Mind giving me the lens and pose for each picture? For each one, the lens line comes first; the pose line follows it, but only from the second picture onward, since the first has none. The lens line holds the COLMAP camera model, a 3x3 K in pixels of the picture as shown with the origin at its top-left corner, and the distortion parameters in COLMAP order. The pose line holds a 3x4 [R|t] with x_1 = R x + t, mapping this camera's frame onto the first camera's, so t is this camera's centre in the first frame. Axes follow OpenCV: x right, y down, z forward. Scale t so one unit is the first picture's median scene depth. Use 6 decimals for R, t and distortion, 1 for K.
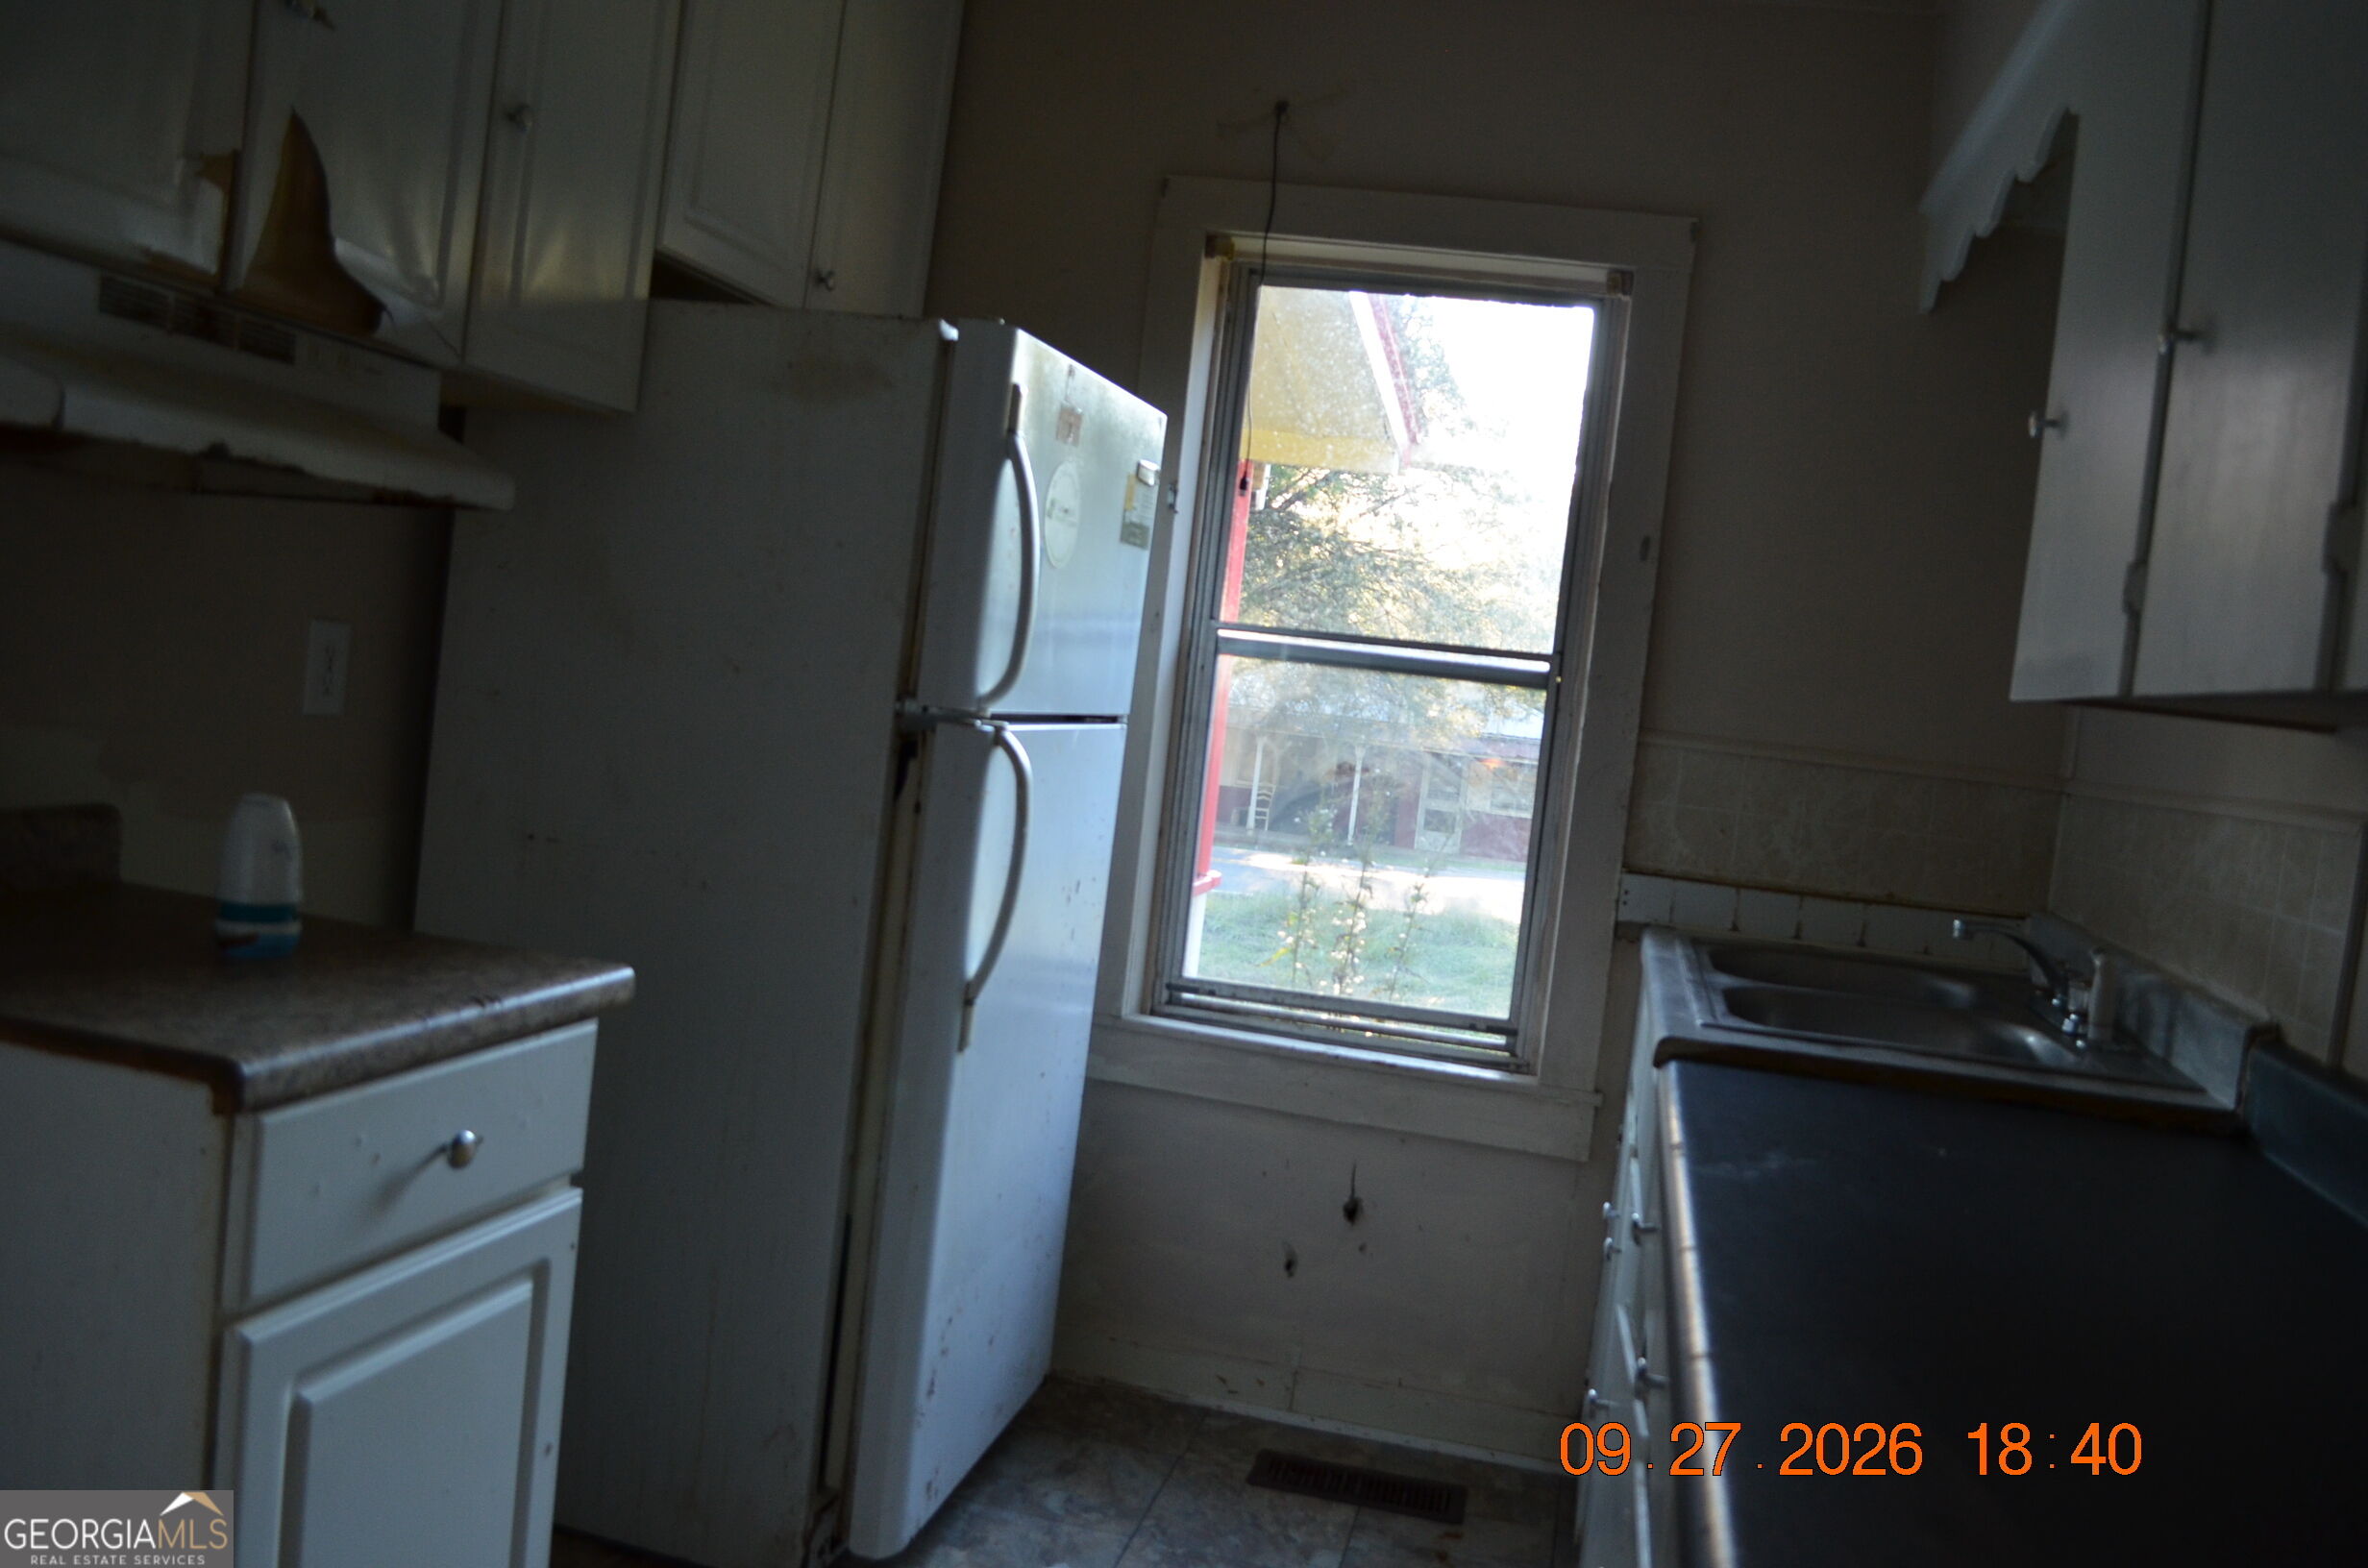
lens RADIAL K [[1913.7, 0, 1188.9], [0, 1913.7, 780.4], [0, 0, 1]] dist [-0.078438, 0.011988]
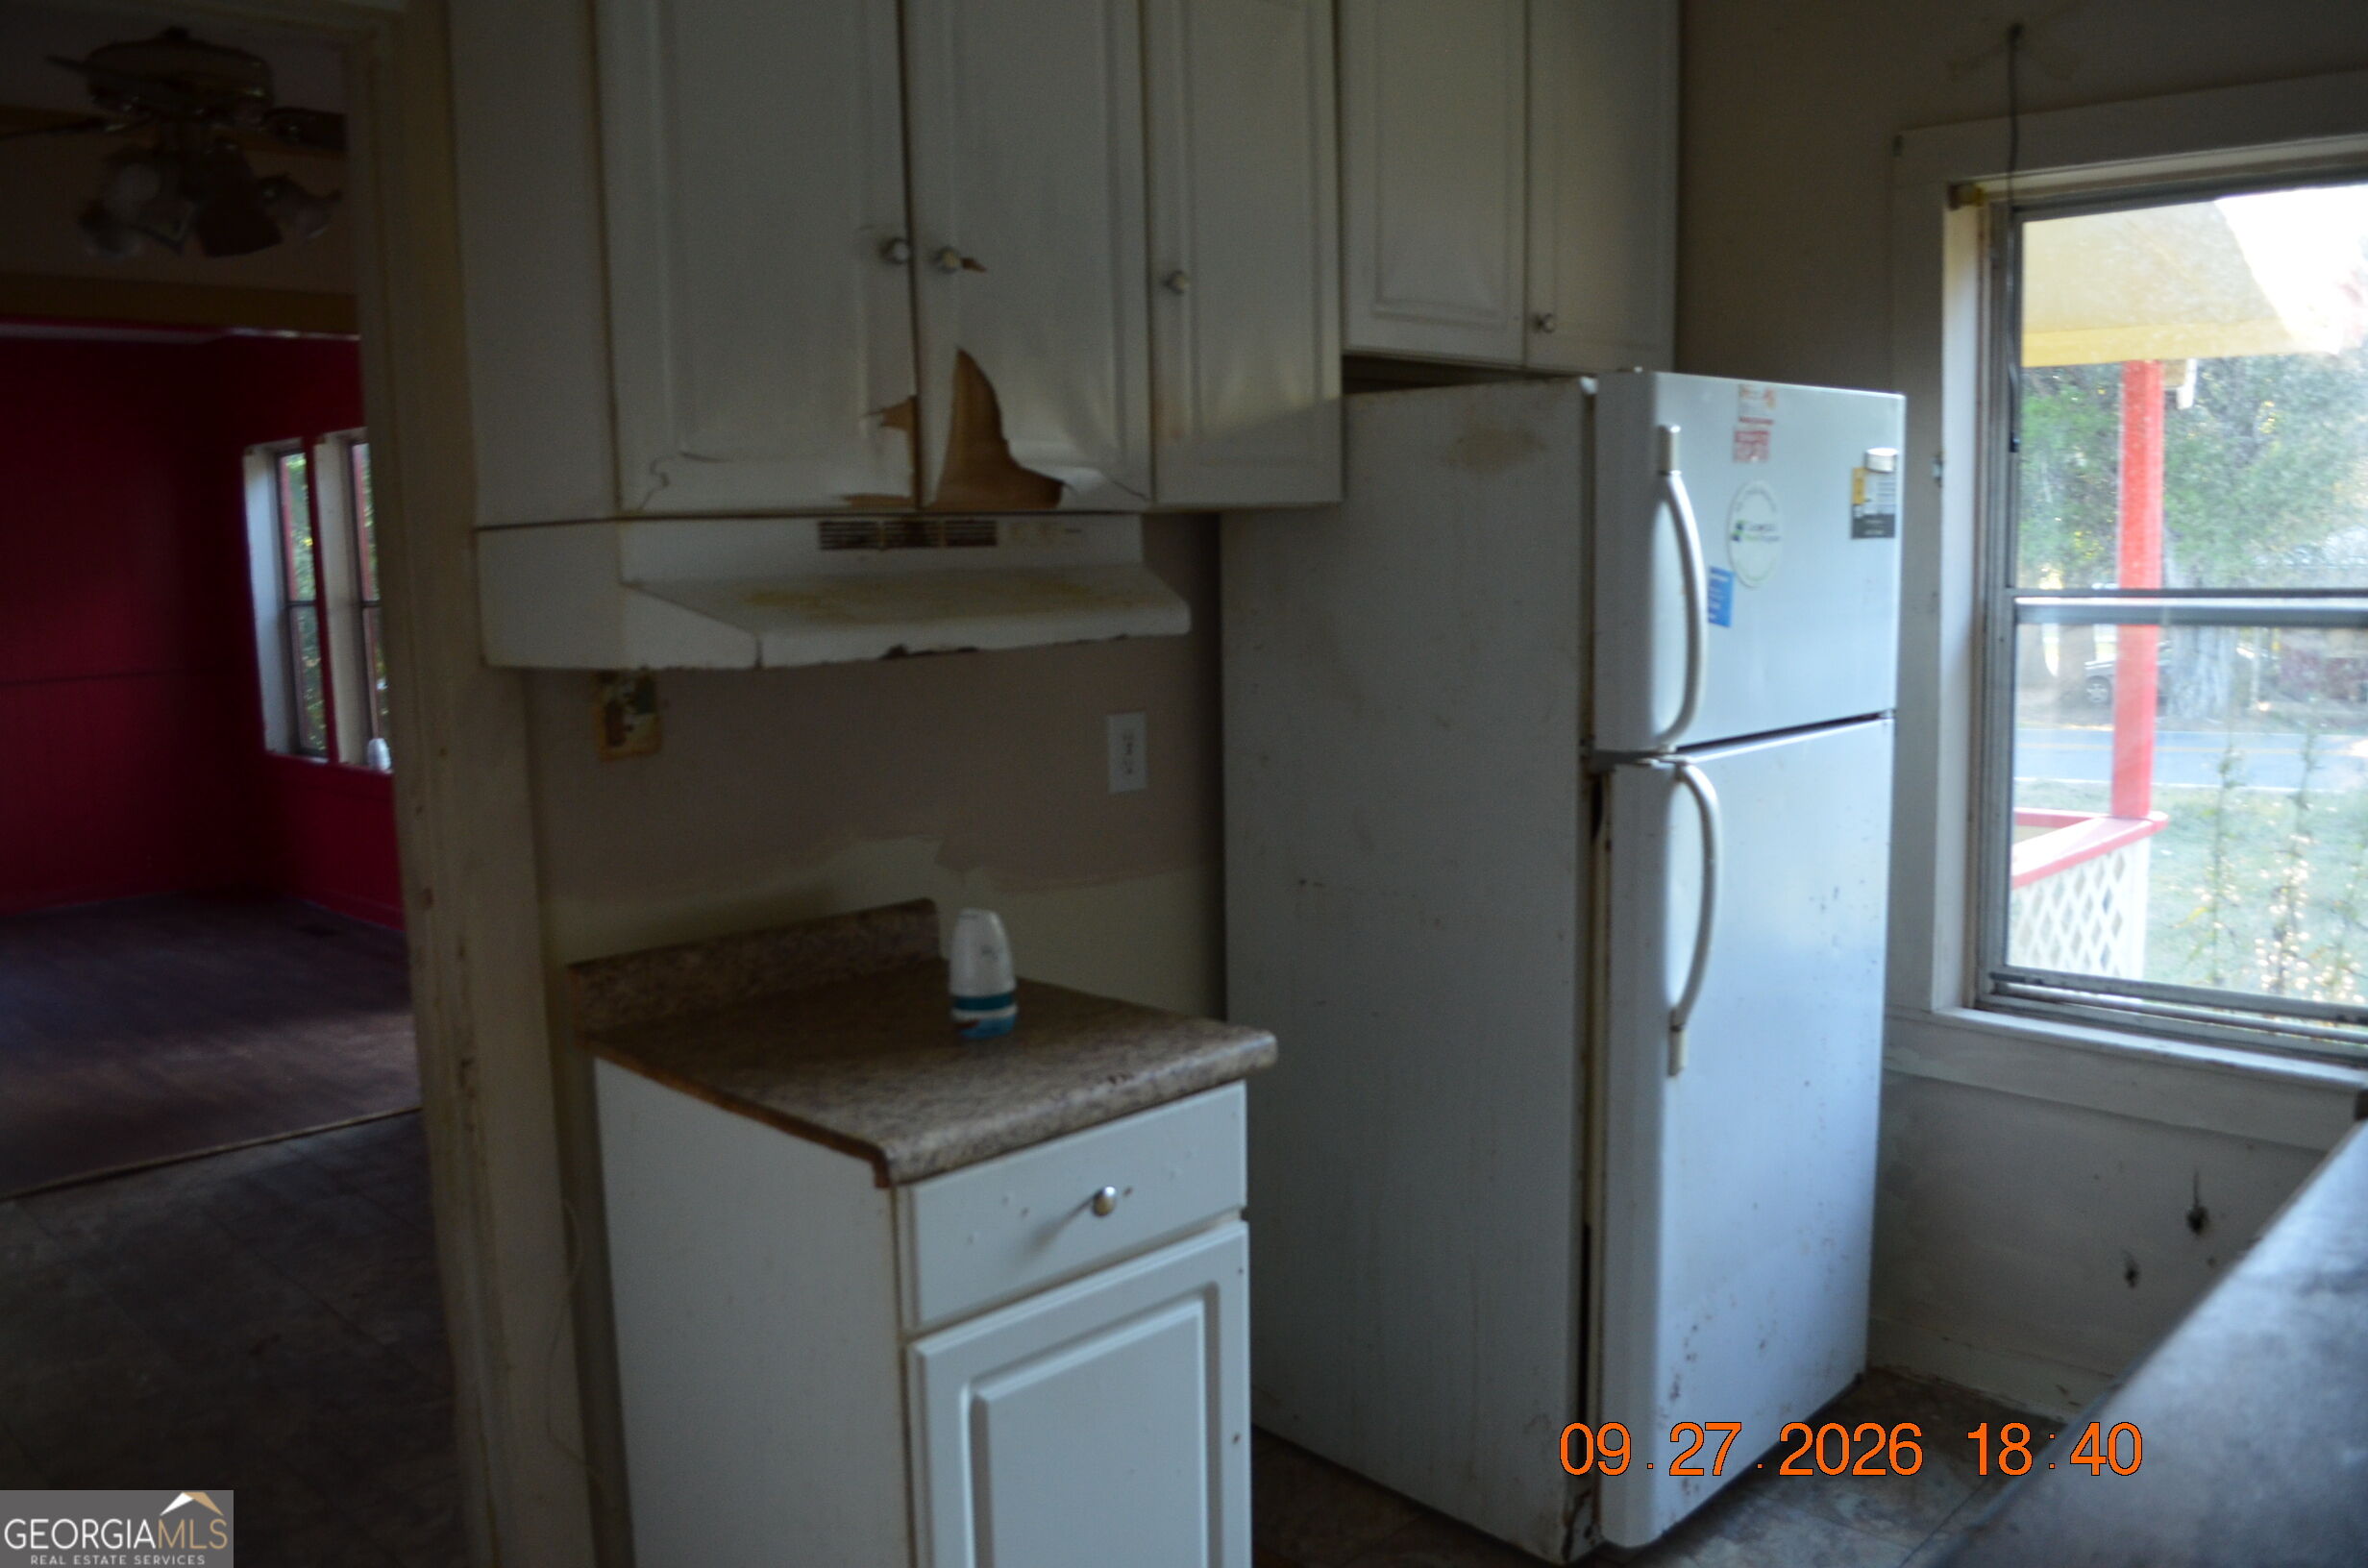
lens RADIAL K [[1913.7, 0, 1206.4], [0, 1913.7, 771.9], [0, 0, 1]] dist [-0.078438, 0.011988]
pose [[0.842583, -0.067708, -0.534294, 0.228793], [0.092488, 0.995519, 0.019698, -0.065682], [0.530566, -0.066013, 0.845069, 0.002310]]
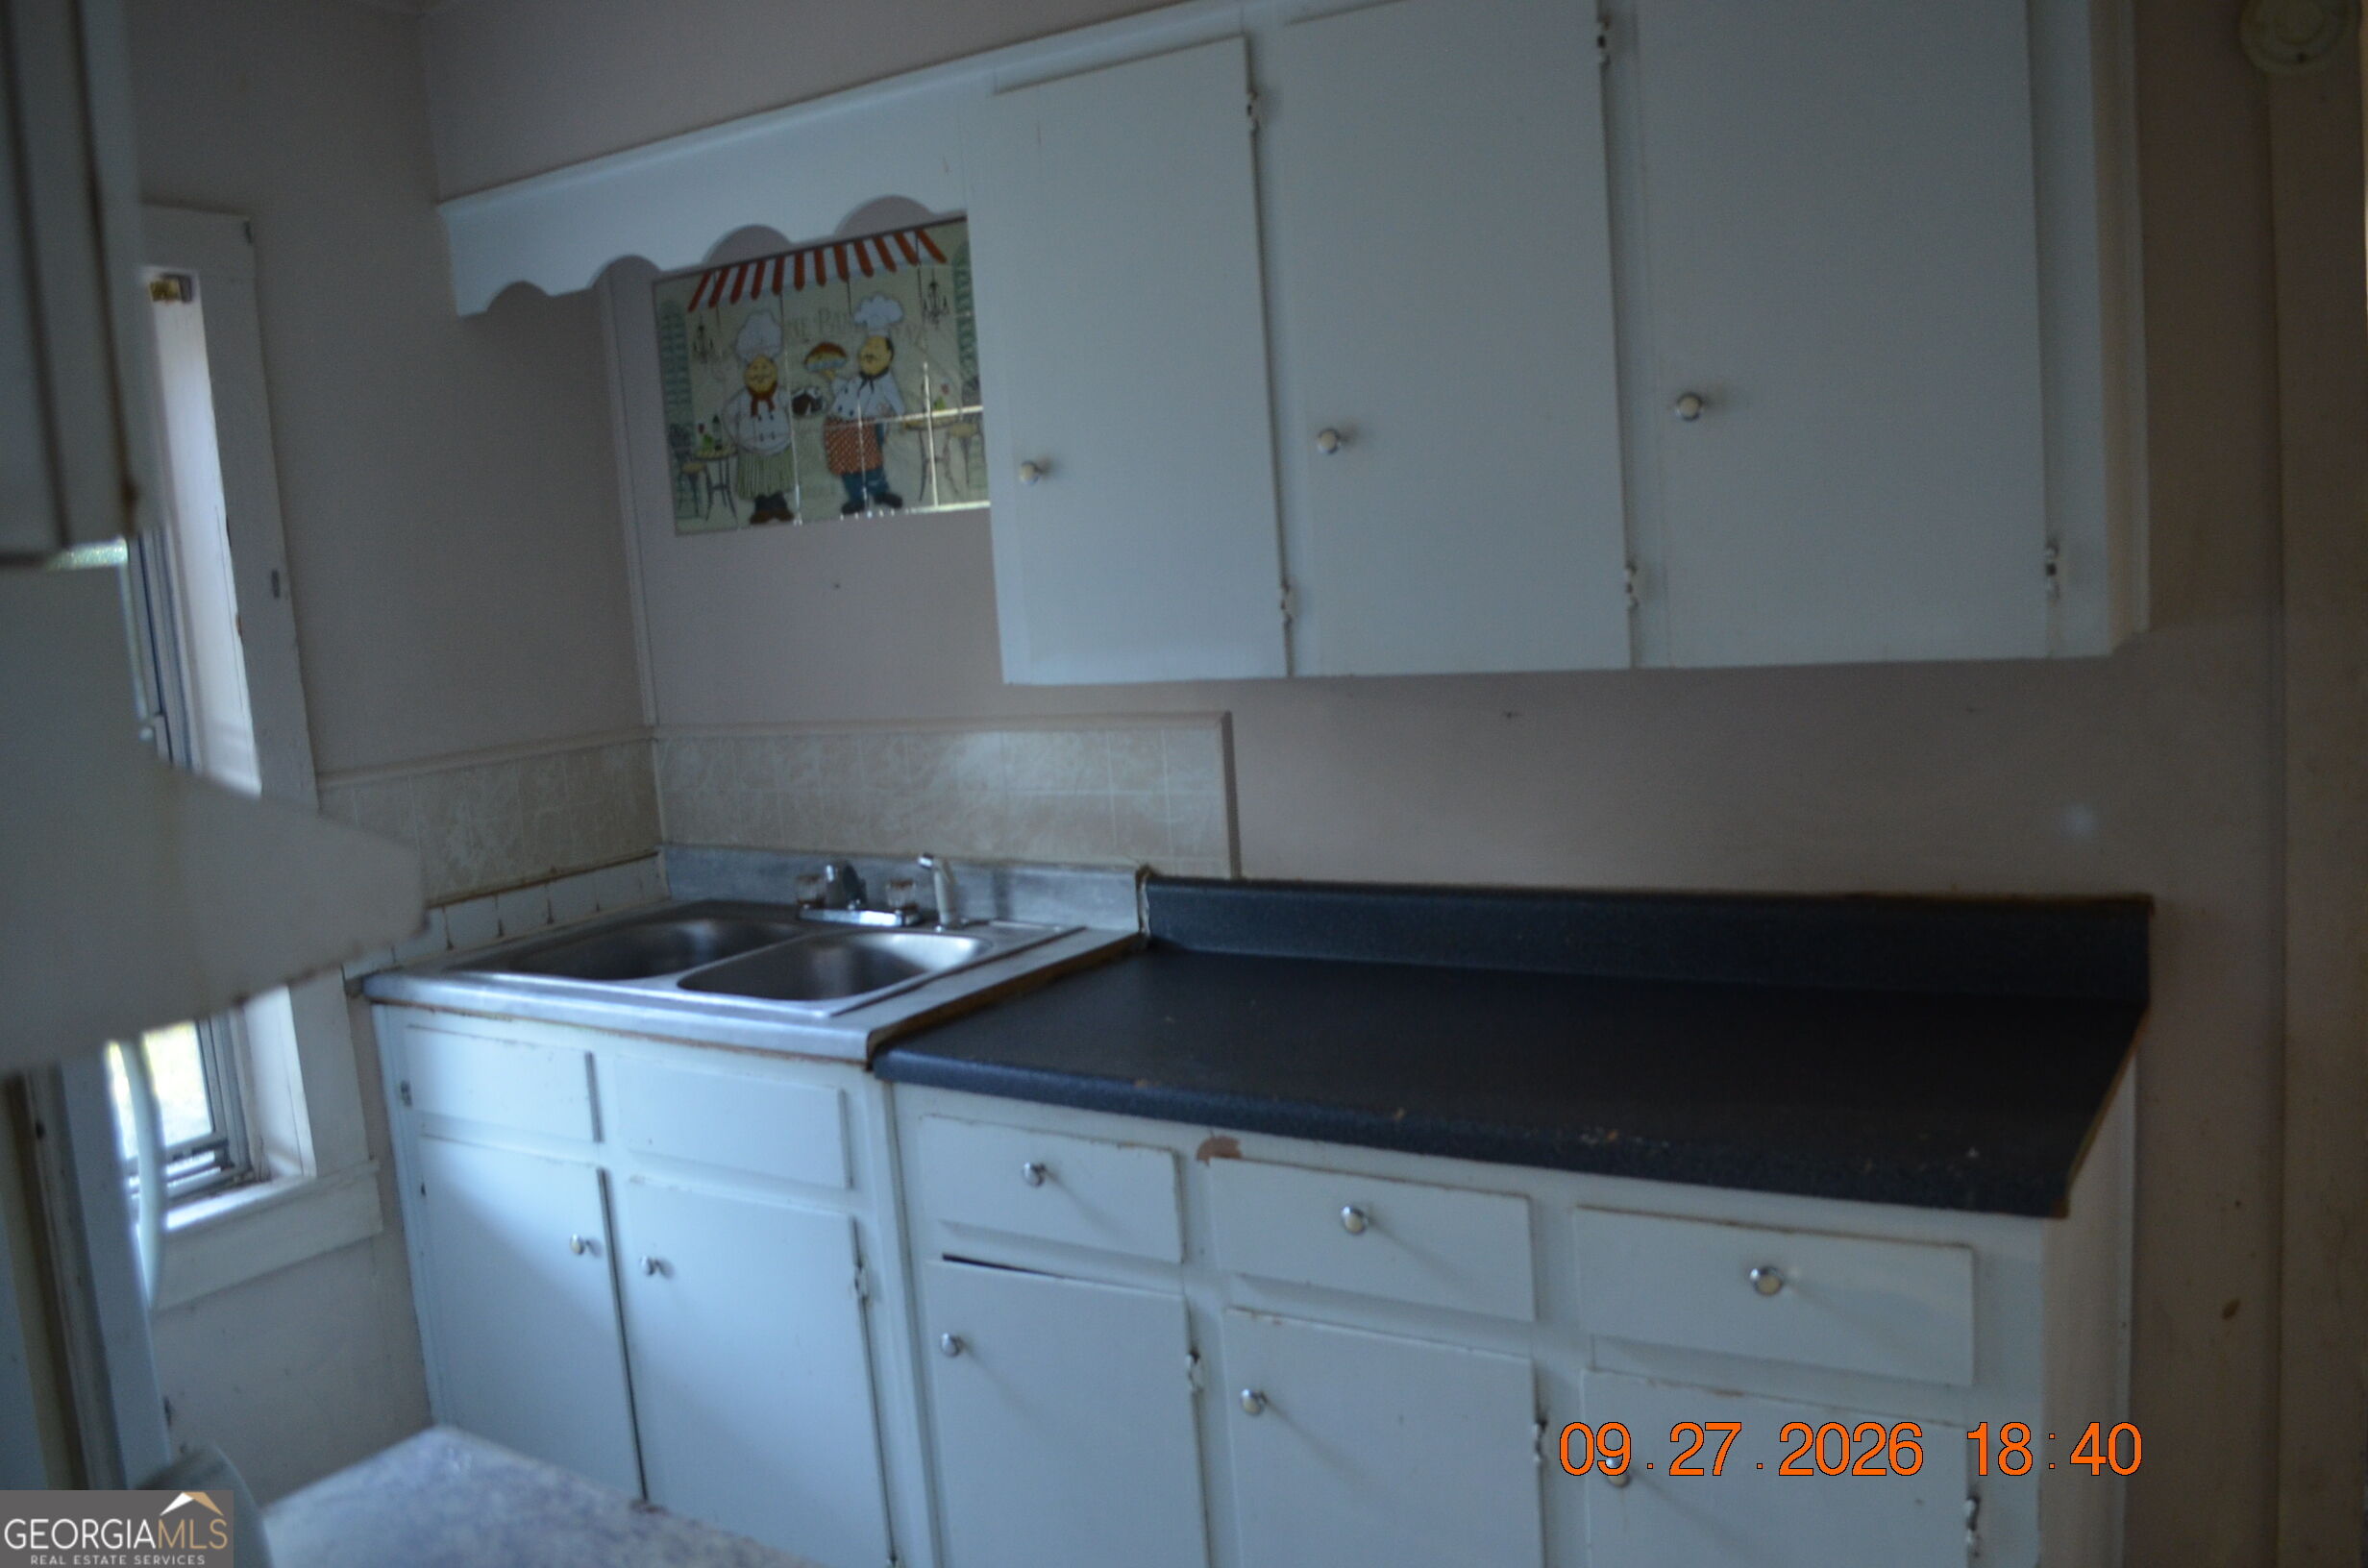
lens RADIAL K [[1913.7, 0, 1186.4], [0, 1913.7, 787.2], [0, 0, 1]] dist [-0.078438, 0.011988]
pose [[0.323444, -0.246360, 0.913614, -0.583519], [0.160880, 0.965773, 0.203469, -0.175546], [-0.932471, 0.081171, 0.352008, 0.351731]]
